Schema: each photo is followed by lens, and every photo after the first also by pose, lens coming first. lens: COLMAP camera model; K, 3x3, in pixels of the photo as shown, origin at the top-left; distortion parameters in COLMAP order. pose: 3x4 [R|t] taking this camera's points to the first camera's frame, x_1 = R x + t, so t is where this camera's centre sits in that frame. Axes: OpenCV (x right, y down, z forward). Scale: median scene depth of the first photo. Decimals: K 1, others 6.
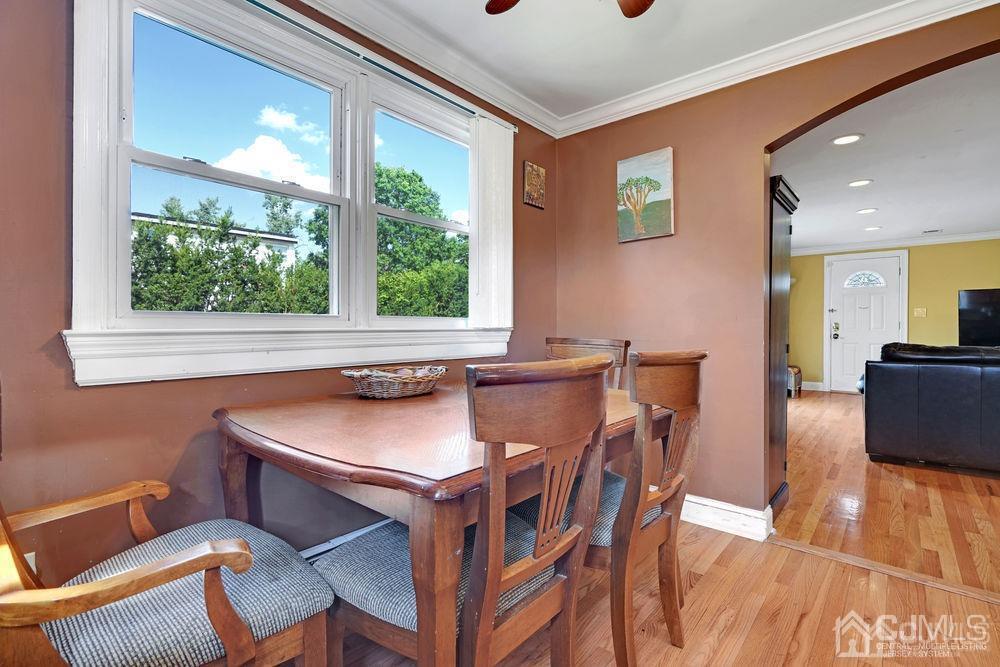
lens RADIAL K [[469.8, 0, 499.1], [0, 469.8, 330.3], [0, 0, 1]] dist [-0.005703, -0.000058]
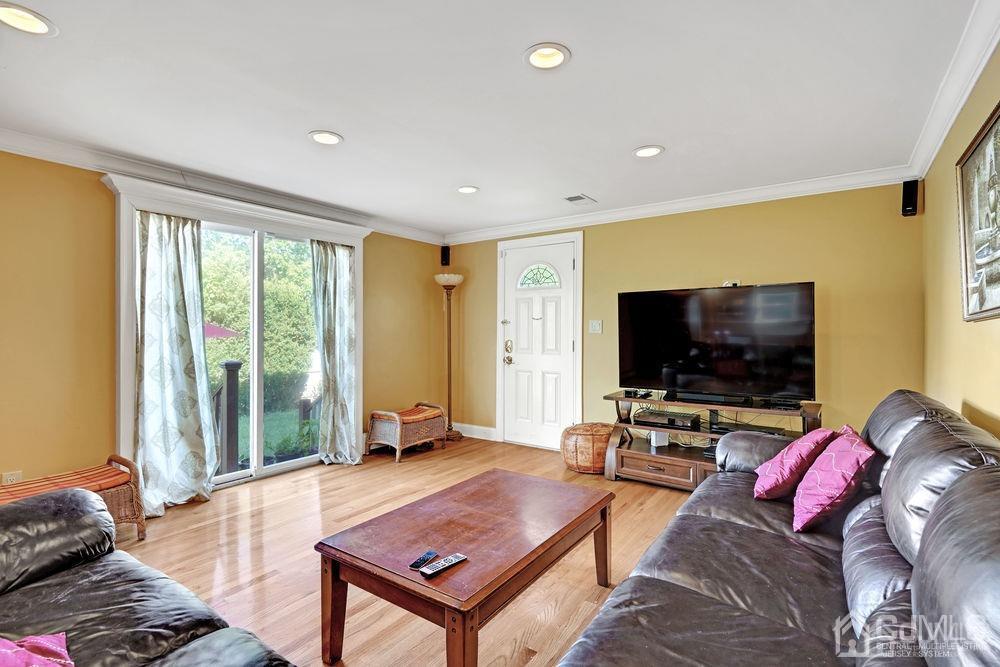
lens RADIAL K [[469.8, 0, 501.1], [0, 469.8, 331.5], [0, 0, 1]] dist [-0.005703, -0.000058]
pose [[0.995914, 0.004366, 0.090202, 0.648923], [-0.003808, 0.999973, -0.006362, -0.024699], [-0.090227, 0.005993, 0.995903, 0.329421]]
